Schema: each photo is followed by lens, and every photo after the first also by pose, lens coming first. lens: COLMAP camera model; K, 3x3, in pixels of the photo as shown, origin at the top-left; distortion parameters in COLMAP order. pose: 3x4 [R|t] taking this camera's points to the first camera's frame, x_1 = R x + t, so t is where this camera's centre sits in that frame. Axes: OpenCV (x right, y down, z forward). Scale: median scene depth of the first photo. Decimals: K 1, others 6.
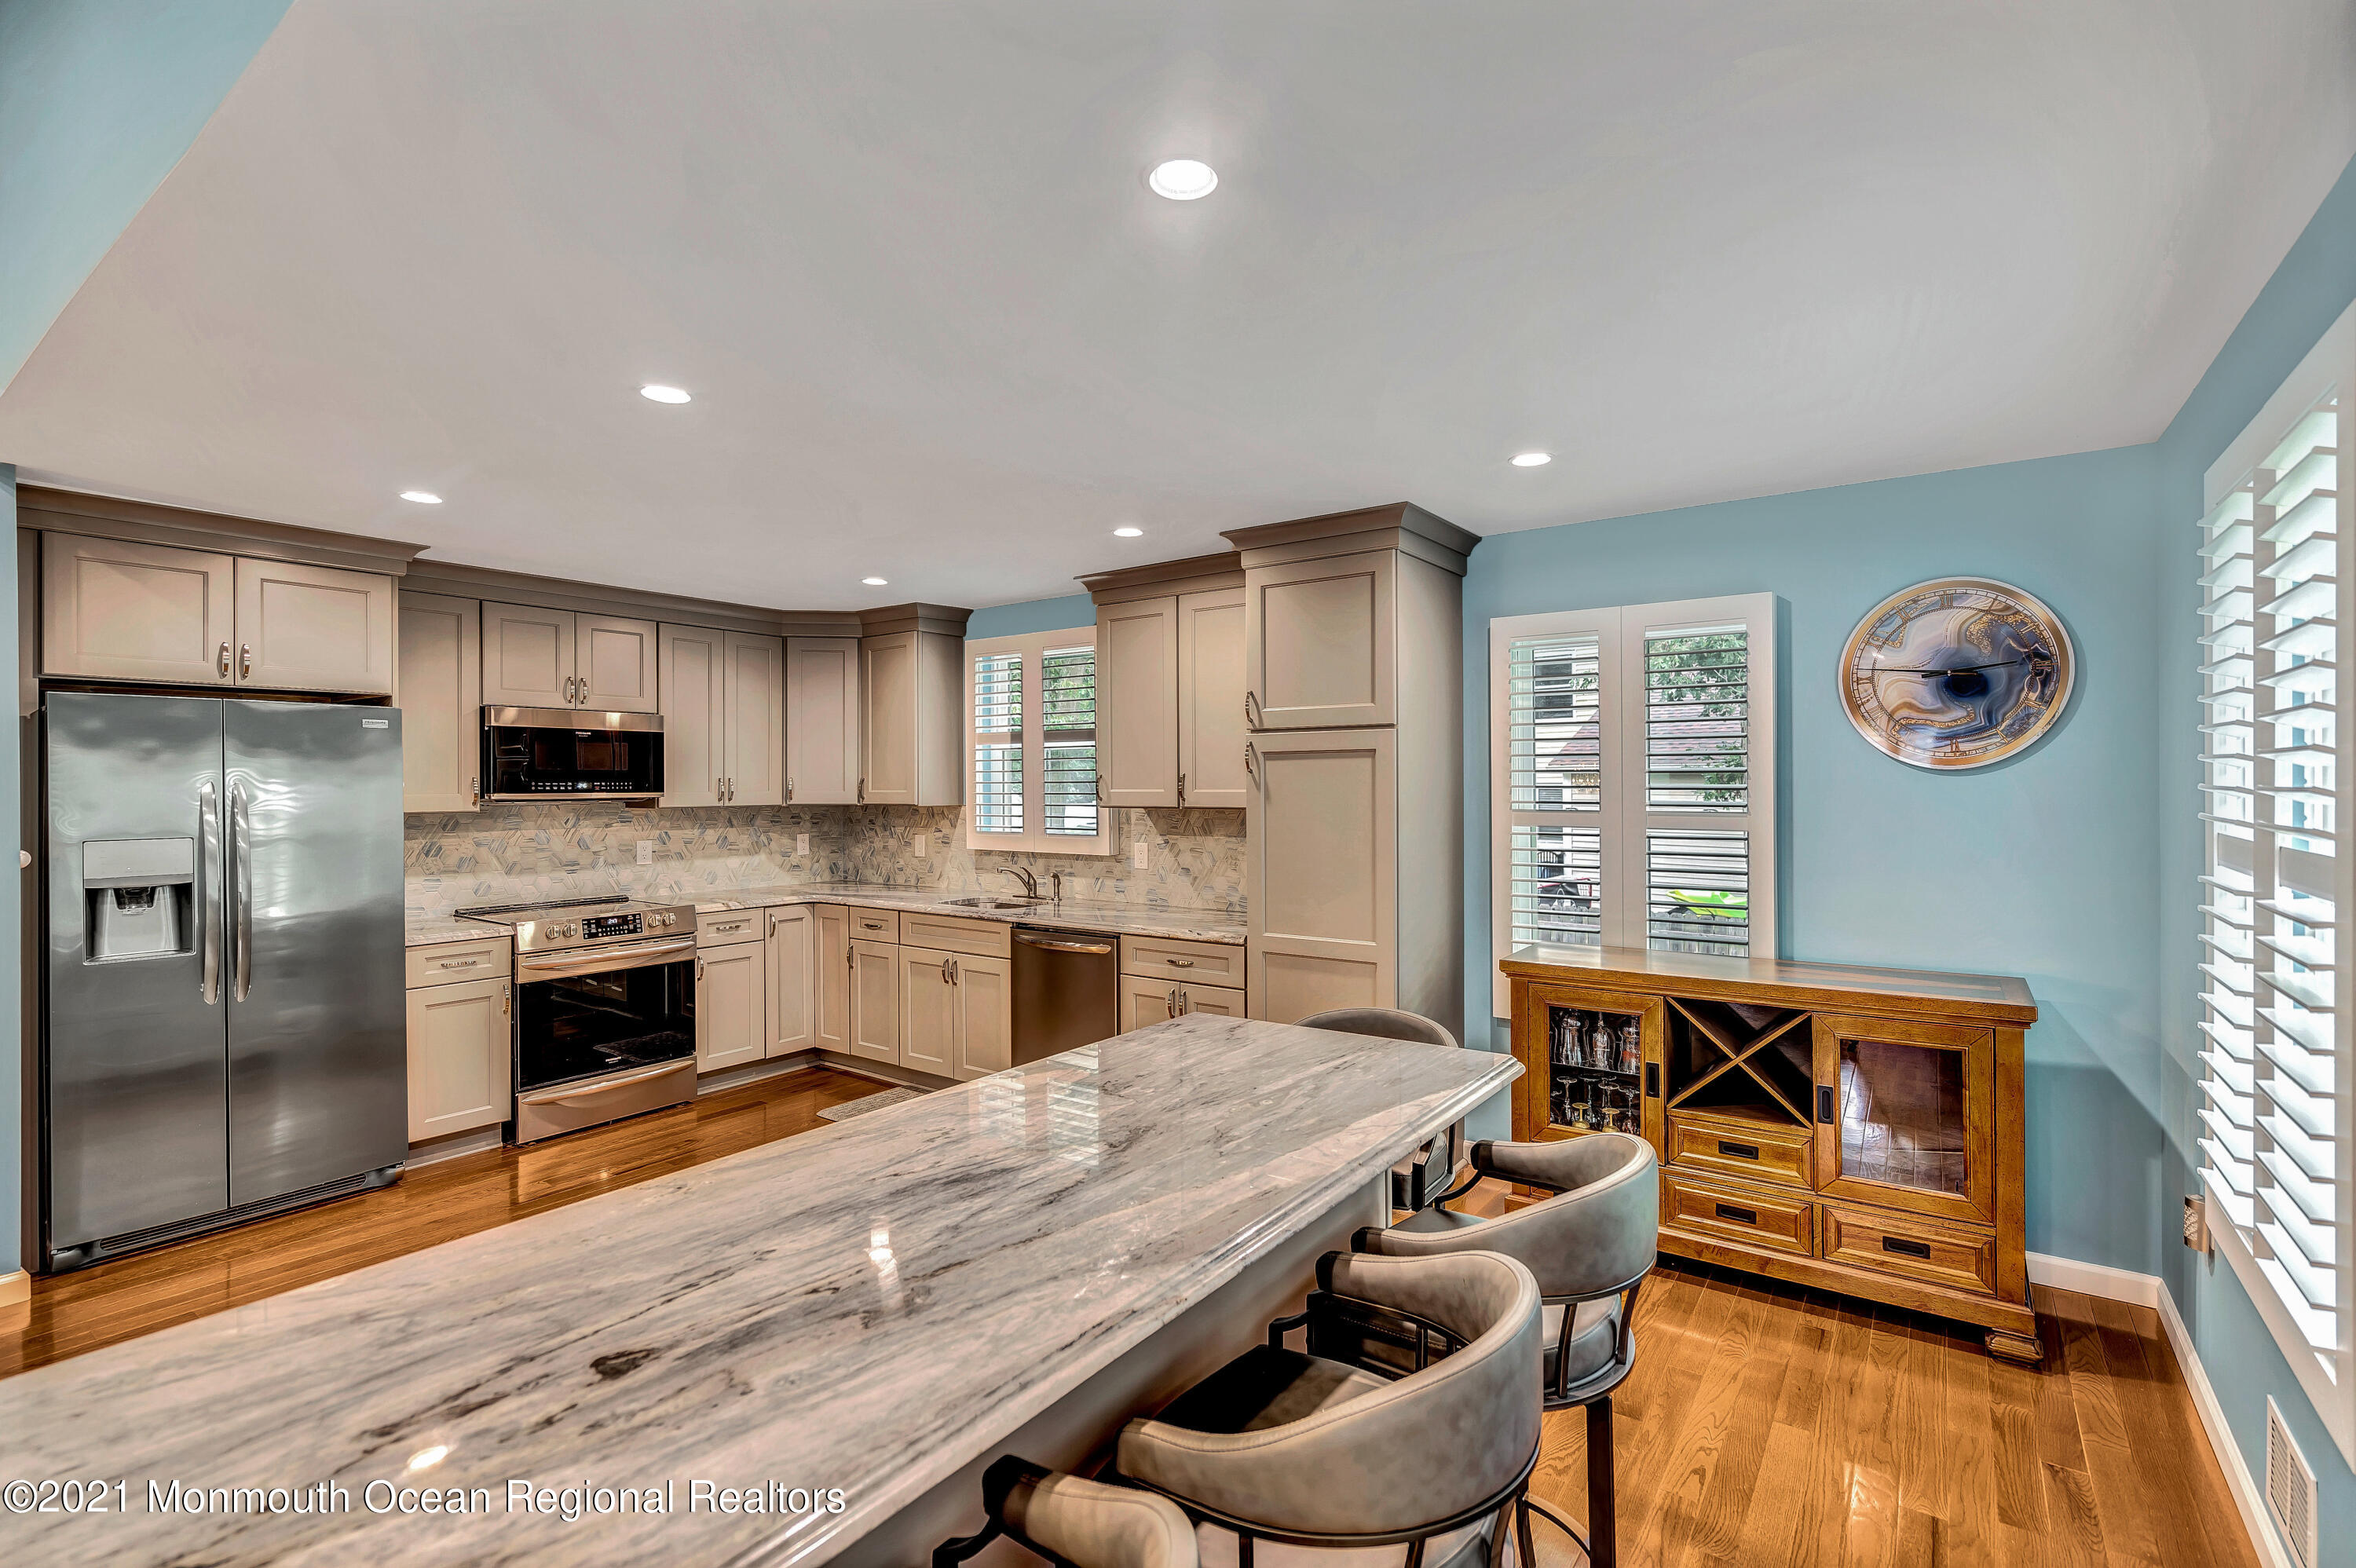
lens RADIAL K [[1057.0, 0, 1187.9], [0, 1057.0, 784.2], [0, 0, 1]] dist [0.000343, 0.000245]
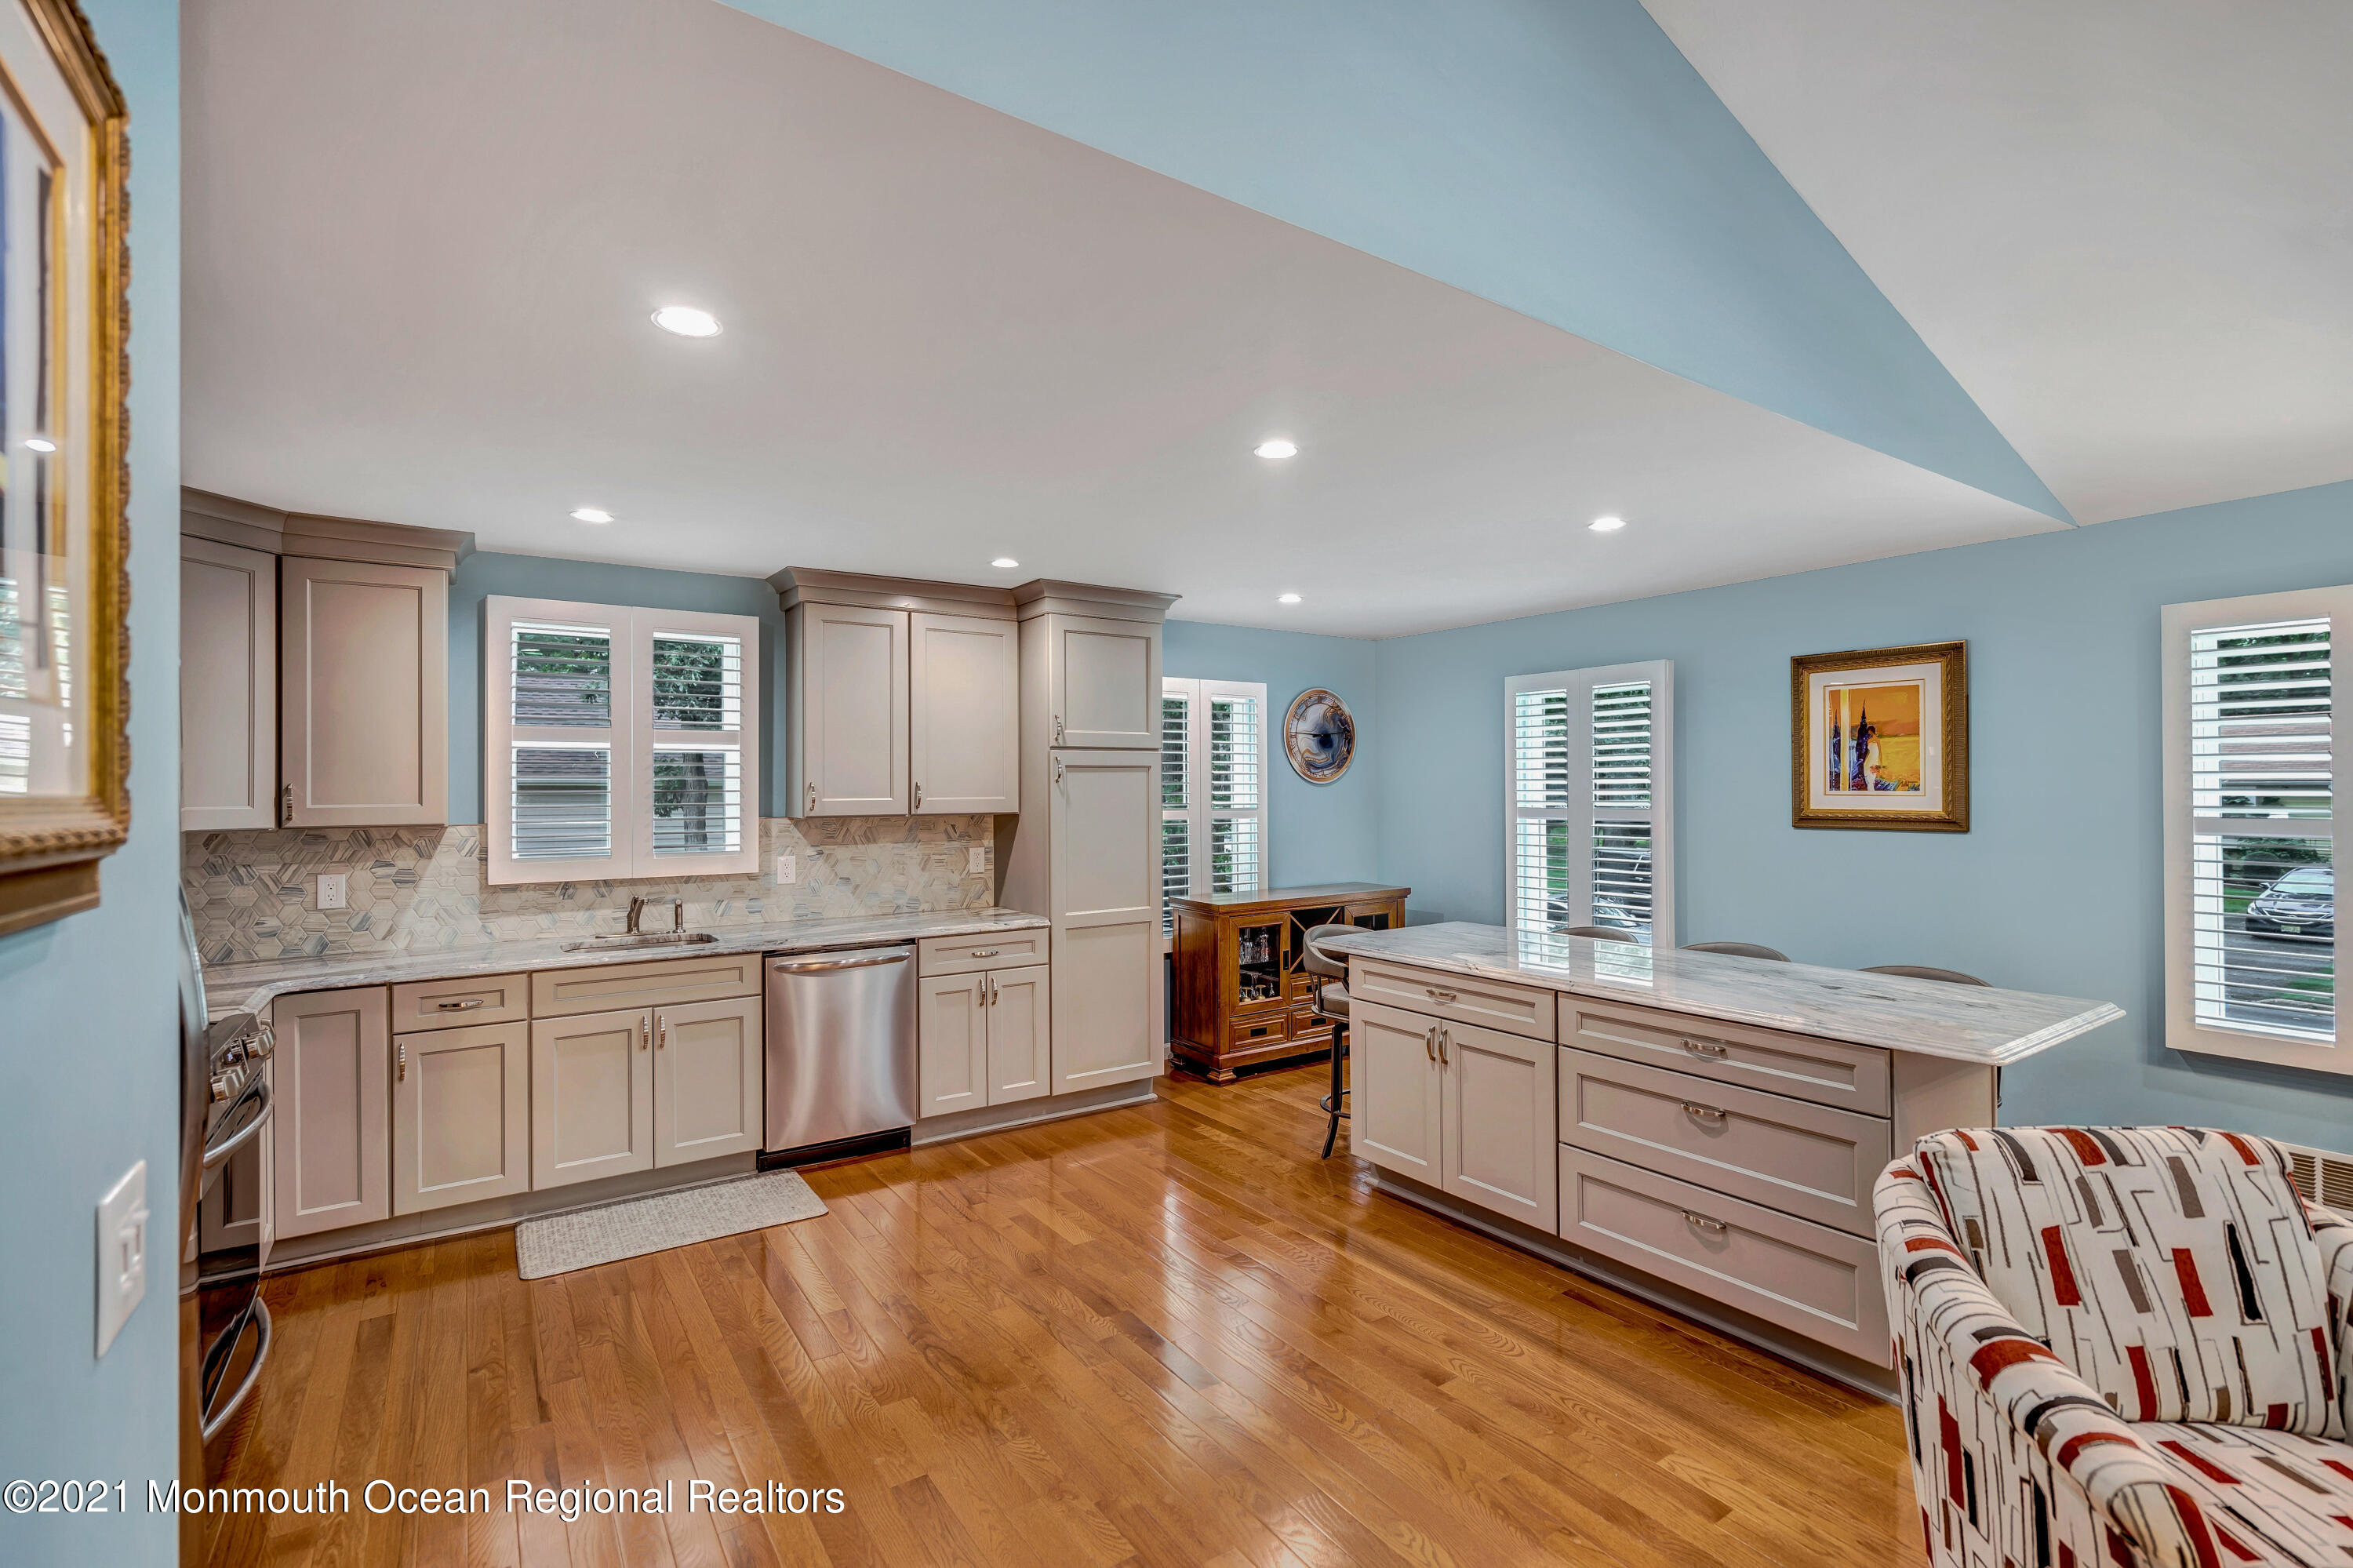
lens RADIAL K [[1059.5, 0, 1193.4], [0, 1059.5, 785.4], [0, 0, 1]] dist [-0.010374, 0.005664]
pose [[0.340047, 0.005936, 0.940390, -0.861608], [0.006366, 0.999943, -0.008614, 0.003720], [-0.940387, 0.008915, 0.339990, 0.370996]]
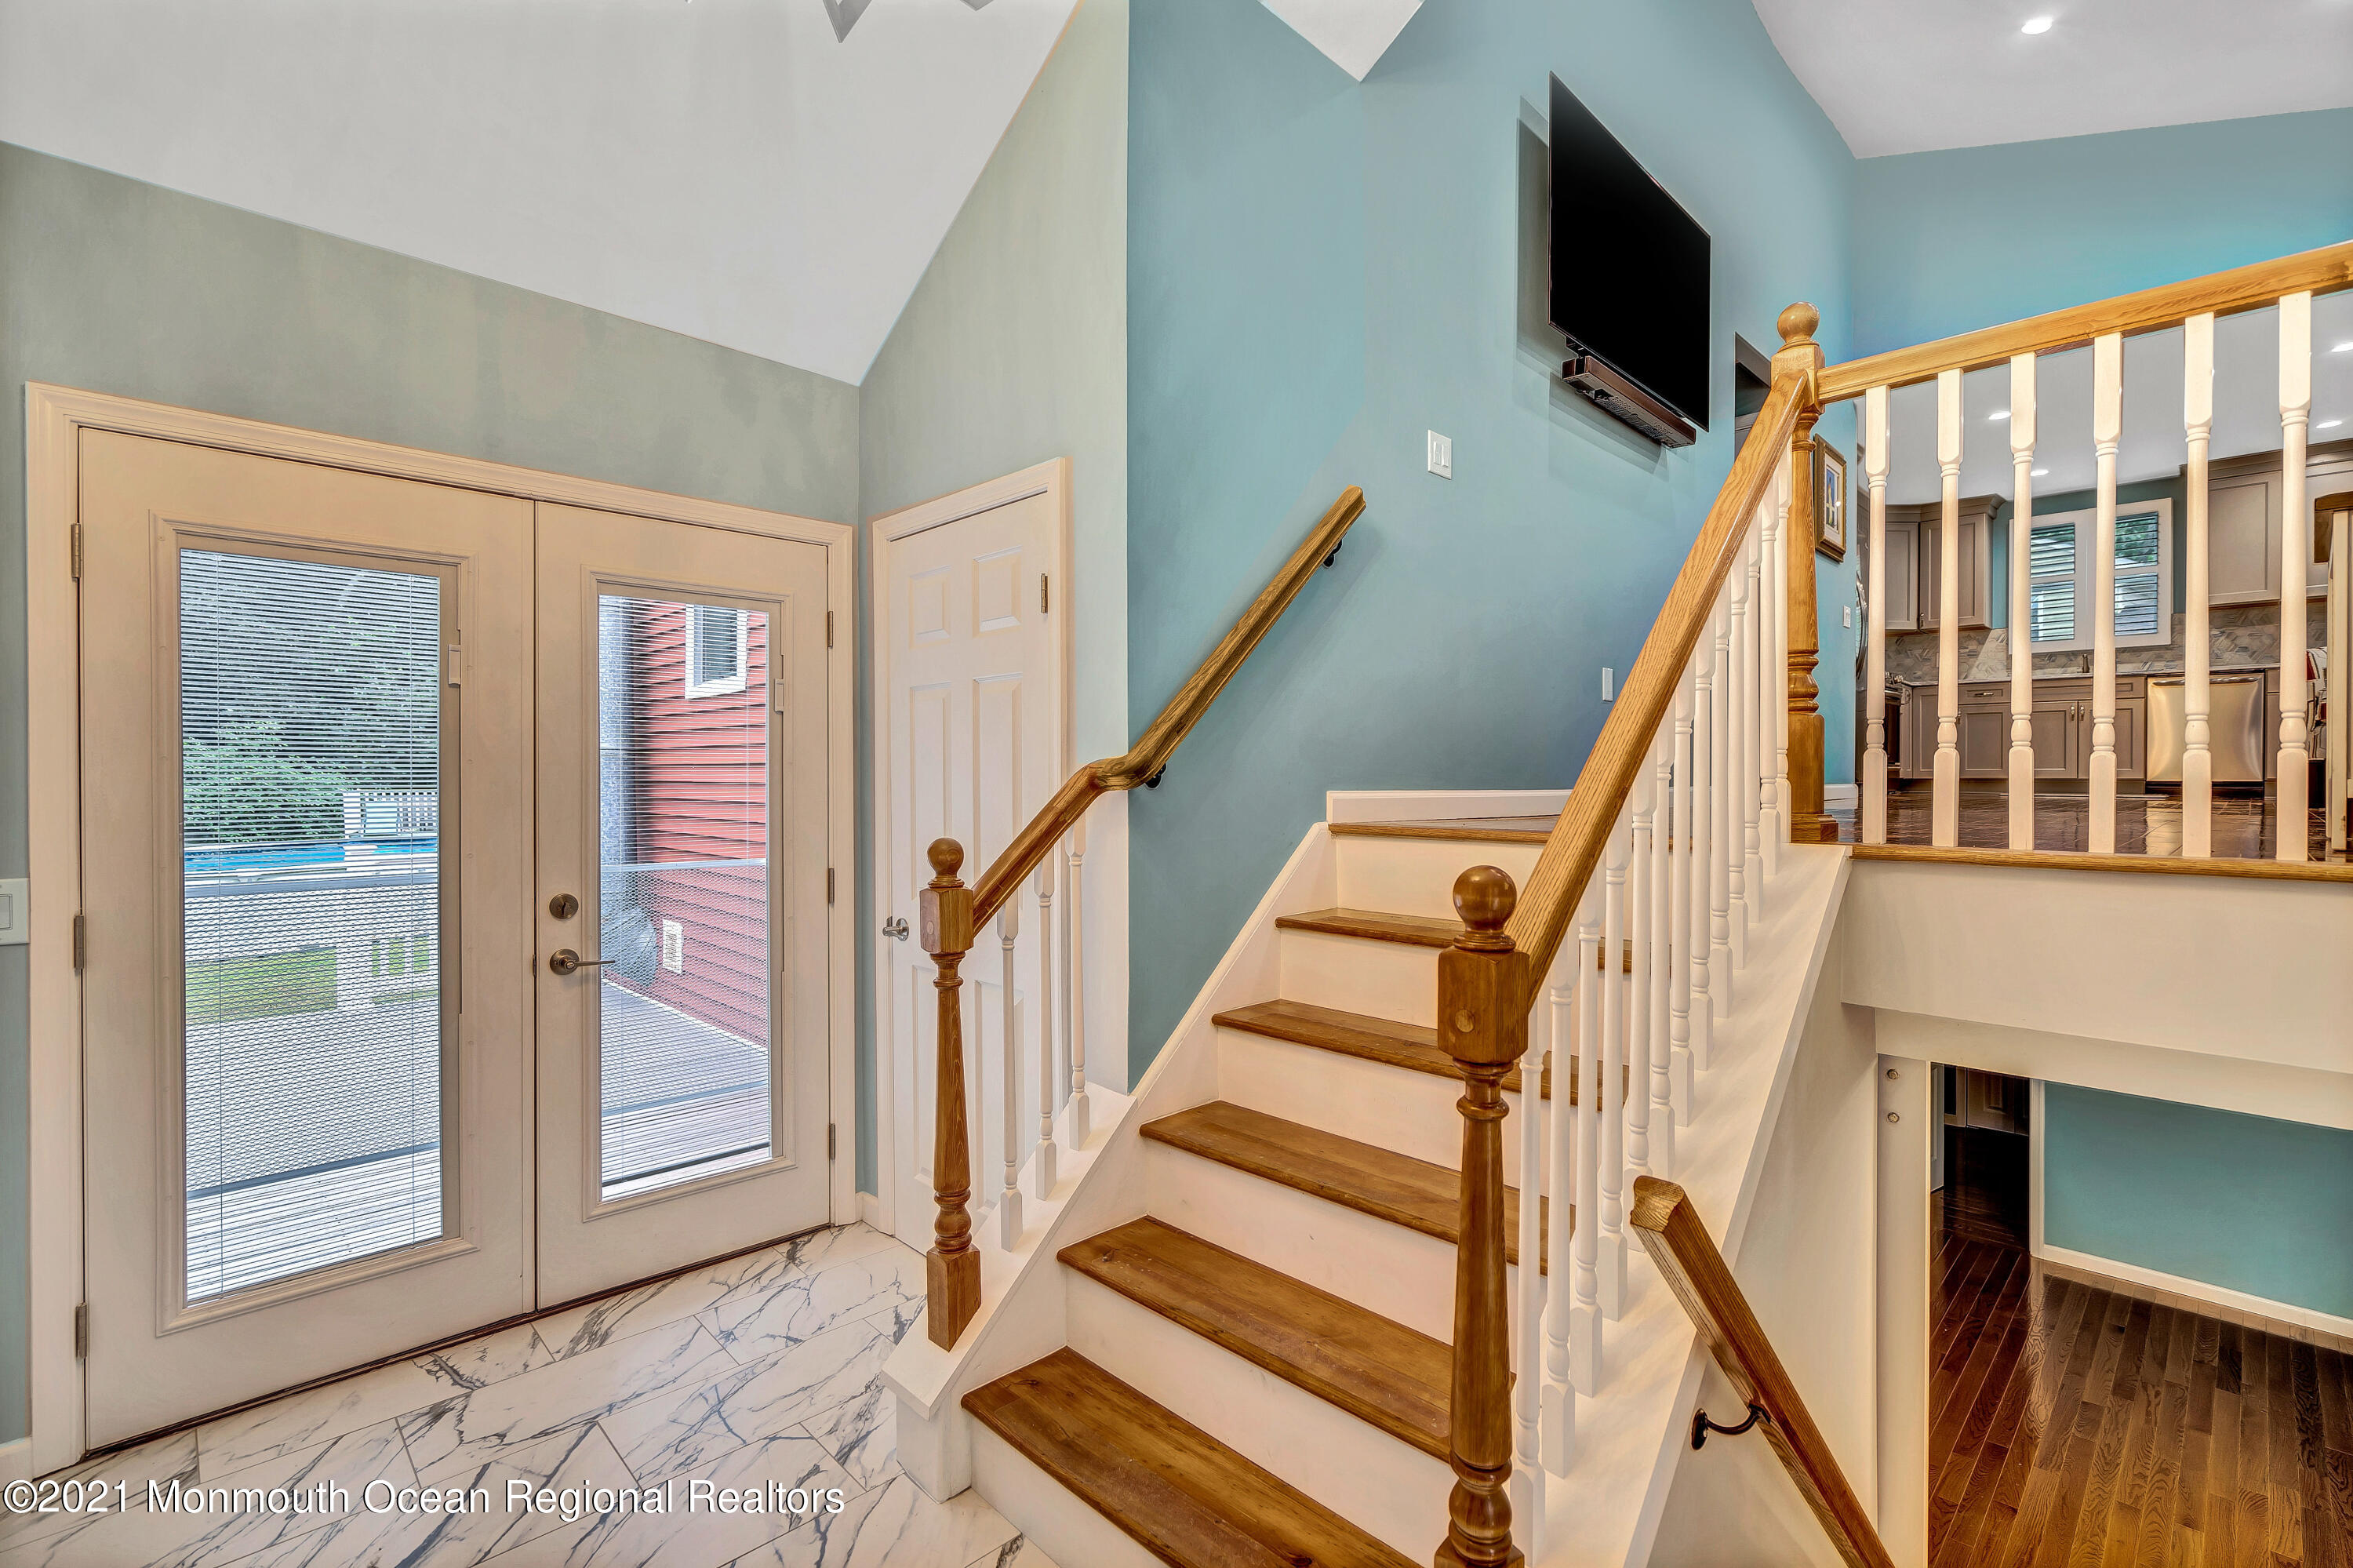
lens RADIAL K [[1059.5, 0, 1193.4], [0, 1059.5, 785.4], [0, 0, 1]] dist [-0.010374, 0.005664]
pose [[0.986408, 0.008923, -0.164072, -1.355562], [-0.008032, 0.999949, 0.006093, 0.303454], [0.164118, -0.004692, 0.986430, -0.860104]]
